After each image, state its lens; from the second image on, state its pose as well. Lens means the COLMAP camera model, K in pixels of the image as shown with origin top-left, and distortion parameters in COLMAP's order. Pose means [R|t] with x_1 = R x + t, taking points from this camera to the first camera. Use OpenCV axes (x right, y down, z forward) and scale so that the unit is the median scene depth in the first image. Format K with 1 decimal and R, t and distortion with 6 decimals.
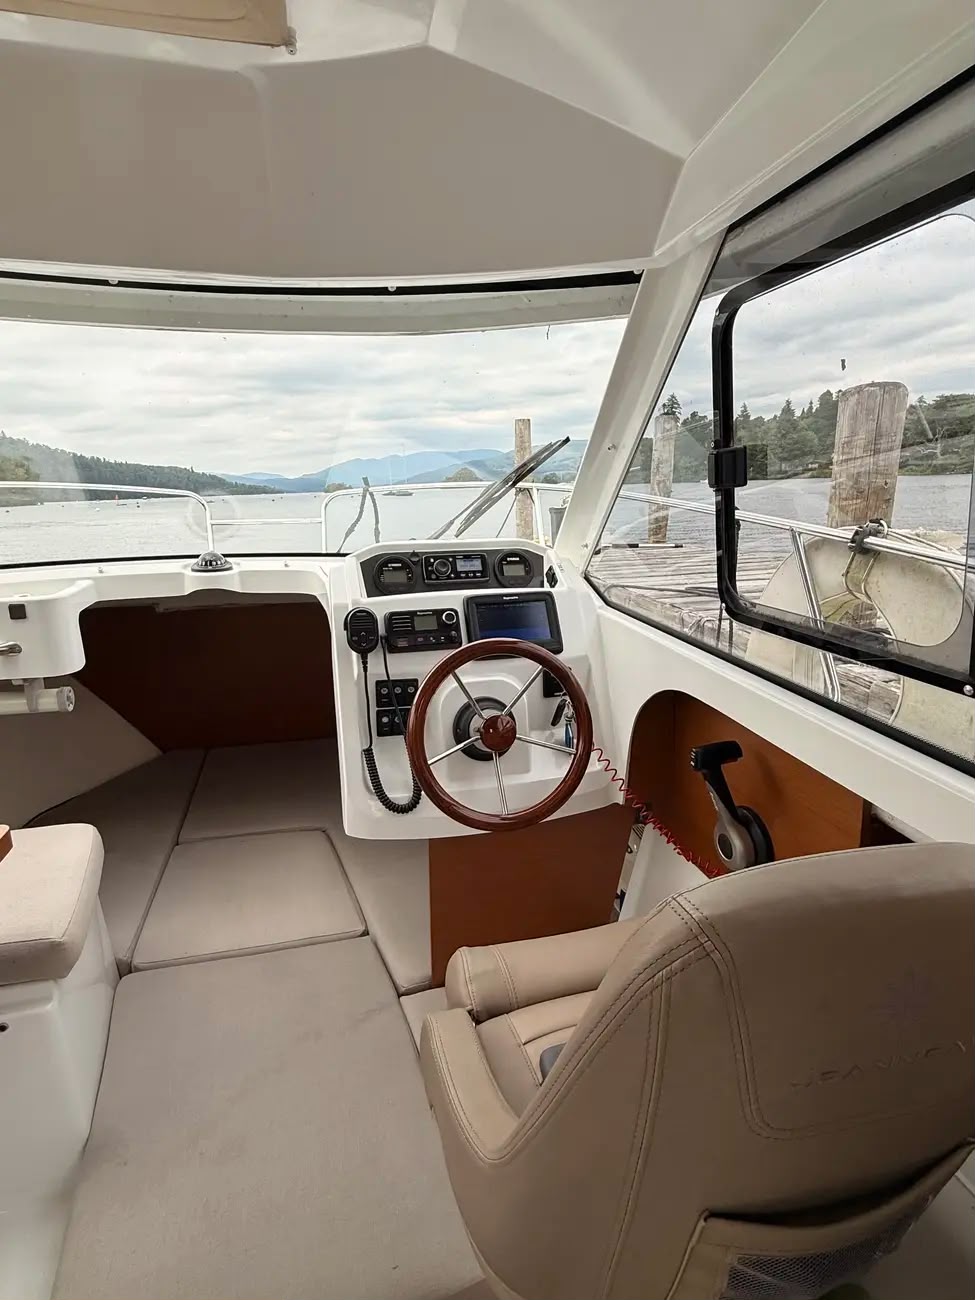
lens RADIAL K [[651.4, 0, 486.2], [0, 651.4, 645.9], [0, 0, 1]] dist [0.001764, -0.000593]
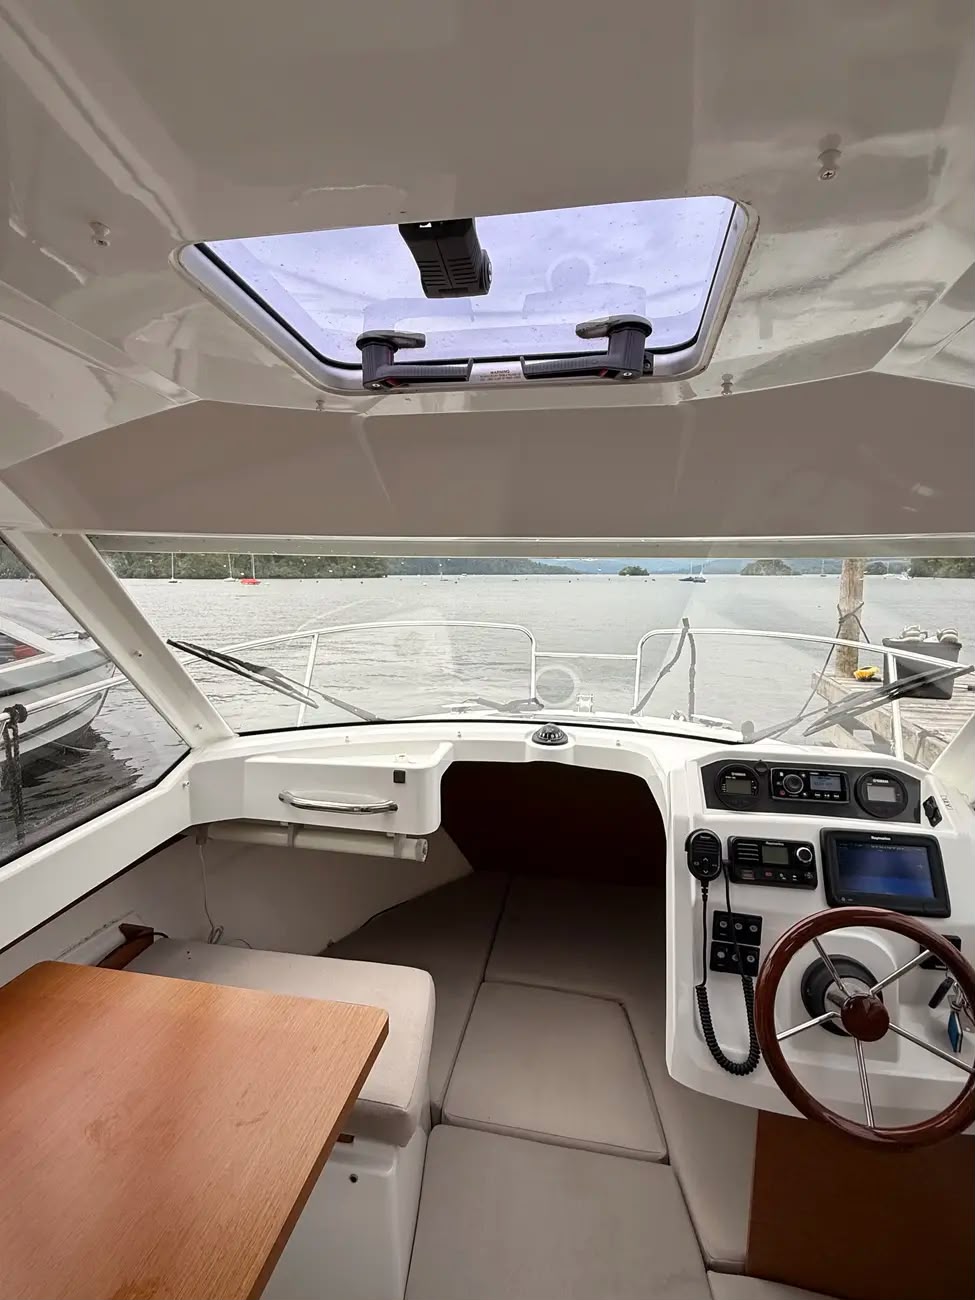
lens RADIAL K [[653.2, 0, 485.3], [0, 653.2, 650.6], [0, 0, 1]] dist [0.000836, 0.000428]
pose [[0.906171, 0.067428, -0.417502, -0.090572], [-0.116258, 0.988891, -0.092622, -0.173681], [0.406619, 0.132469, 0.903943, -0.036262]]
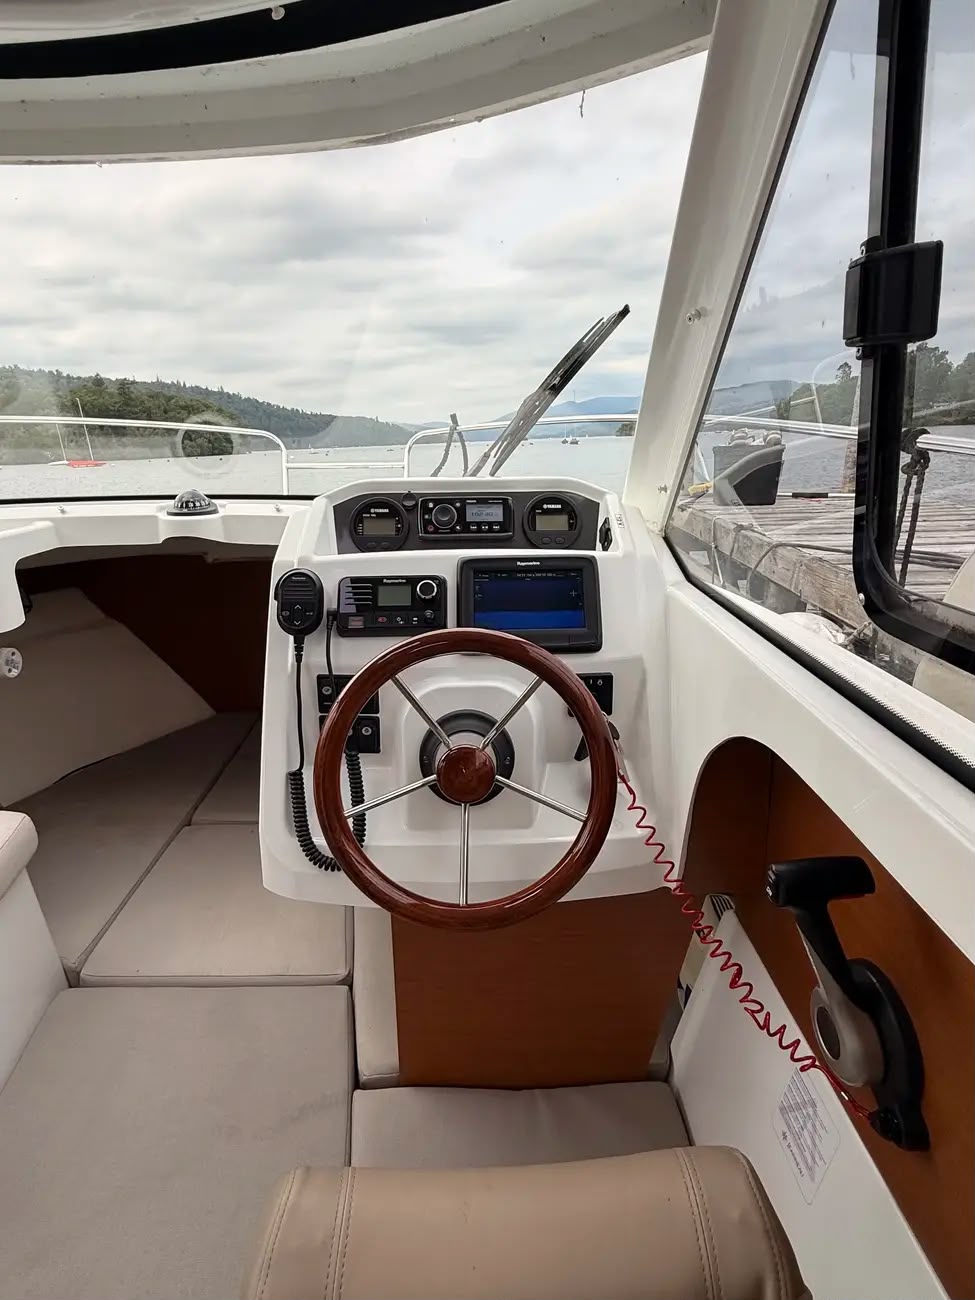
lens RADIAL K [[651.4, 0, 485.5], [0, 651.4, 647.4], [0, 0, 1]] dist [0.001764, -0.000593]
pose [[0.972370, 0.068453, -0.223185, 0.144708], [-0.053644, 0.995978, 0.071764, -0.032490], [0.227200, -0.057808, 0.972131, 0.325744]]
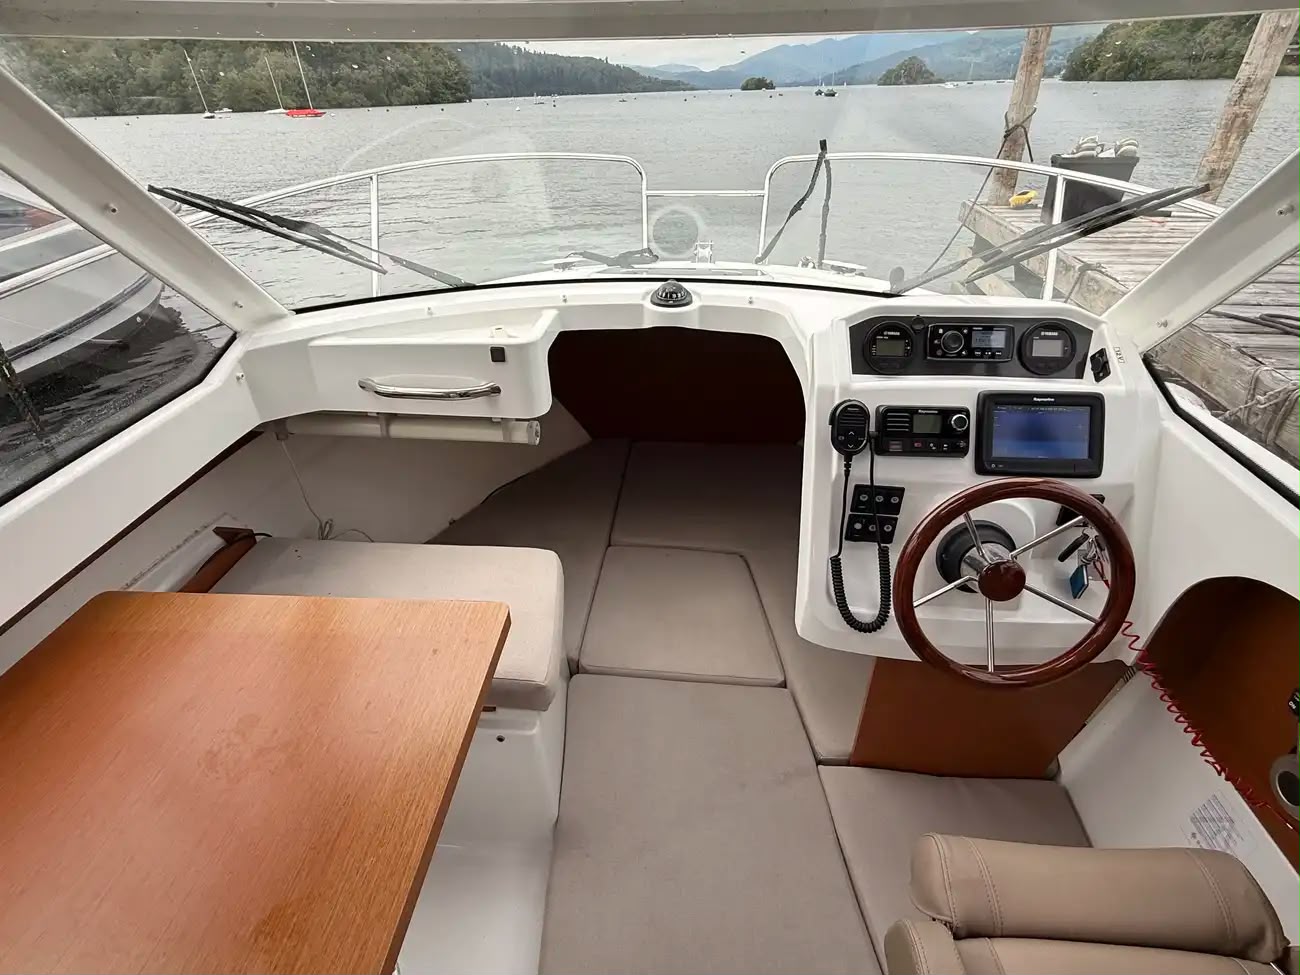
lens RADIAL K [[651.4, 0, 650.9], [0, 651.4, 490.2], [0, 0, 1]] dist [0.001764, -0.000593]
pose [[0.941455, 0.172671, -0.289565, -0.156421], [-0.074575, 0.944270, 0.320614, -0.180605], [0.328788, -0.280249, 0.901864, 0.102708]]
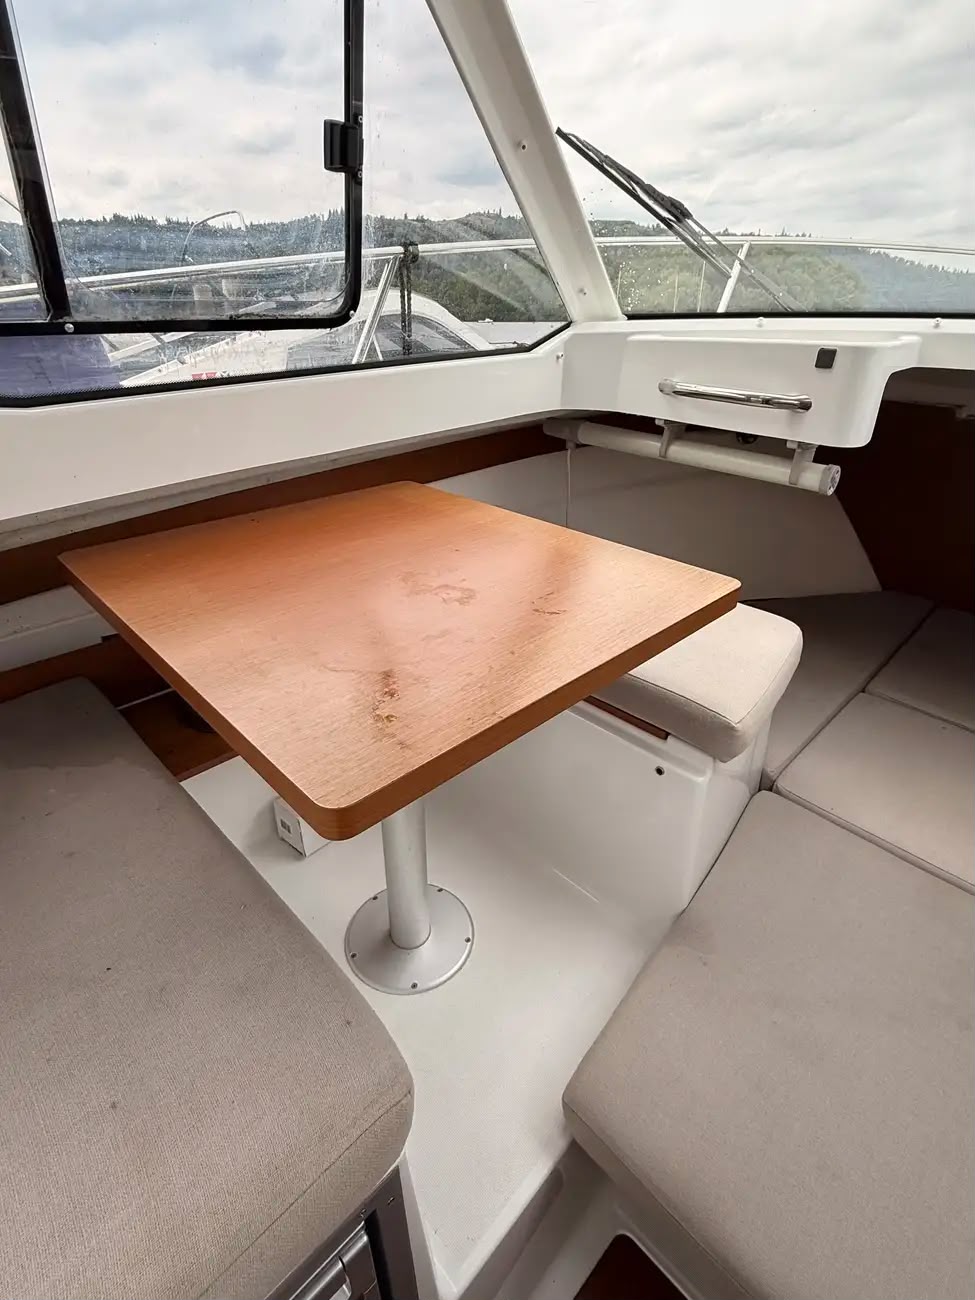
lens RADIAL K [[651.4, 0, 485.6], [0, 651.4, 647.6], [0, 0, 1]] dist [0.001764, -0.000593]
pose [[0.504013, 0.418711, -0.755415, -0.138602], [-0.223289, 0.908066, 0.354343, 0.080321], [0.834334, -0.009917, 0.551171, 0.155775]]
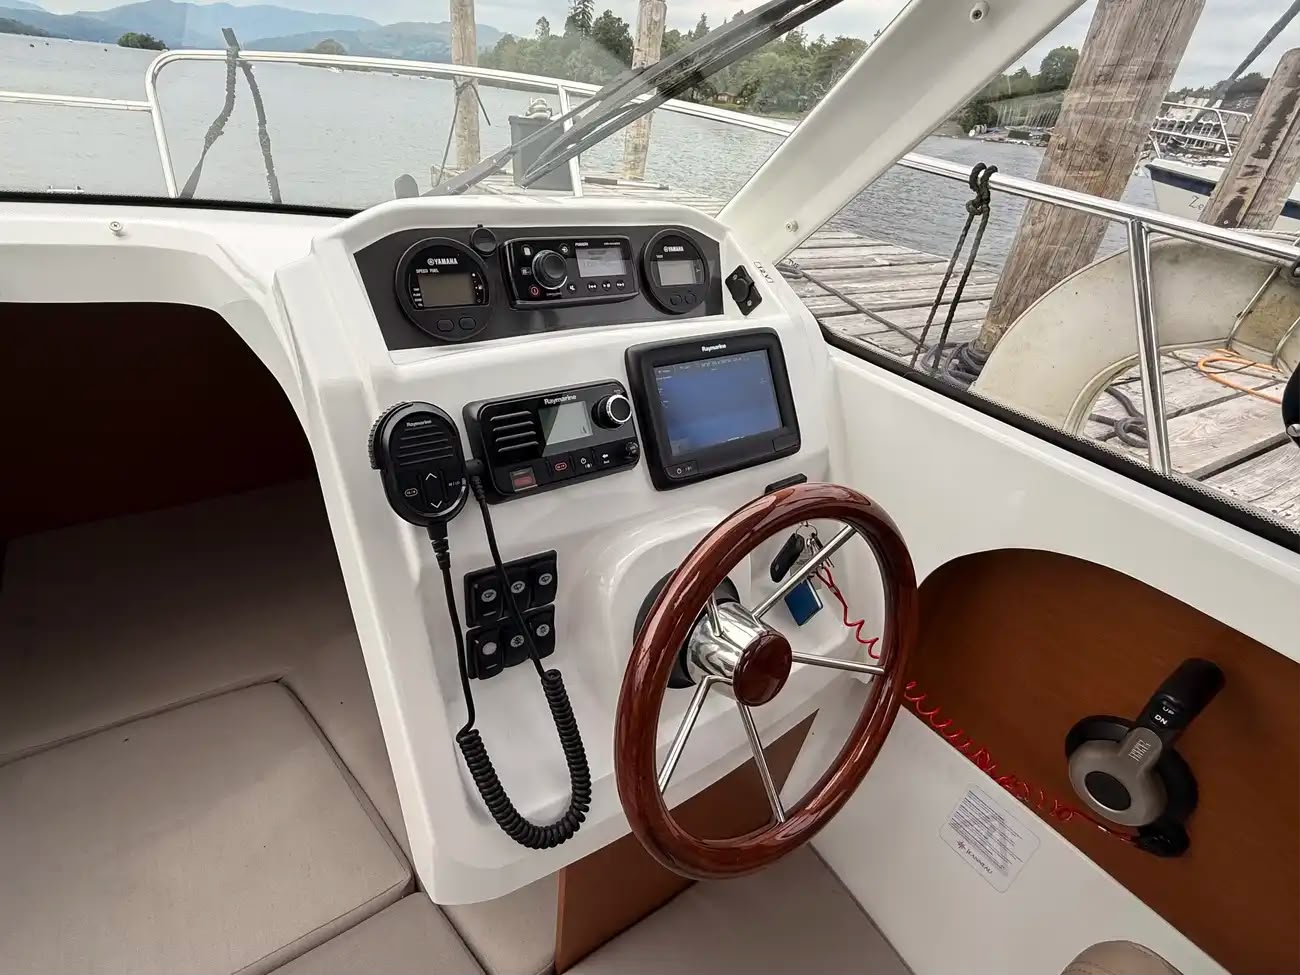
lens RADIAL K [[651.4, 0, 644.7], [0, 651.4, 490.1], [0, 0, 1]] dist [0.001764, -0.000593]
pose [[0.930842, -0.096527, 0.352443, -0.184041], [-0.015382, 0.953276, 0.301710, -0.113946], [-0.365098, -0.286265, 0.885864, 0.542851]]
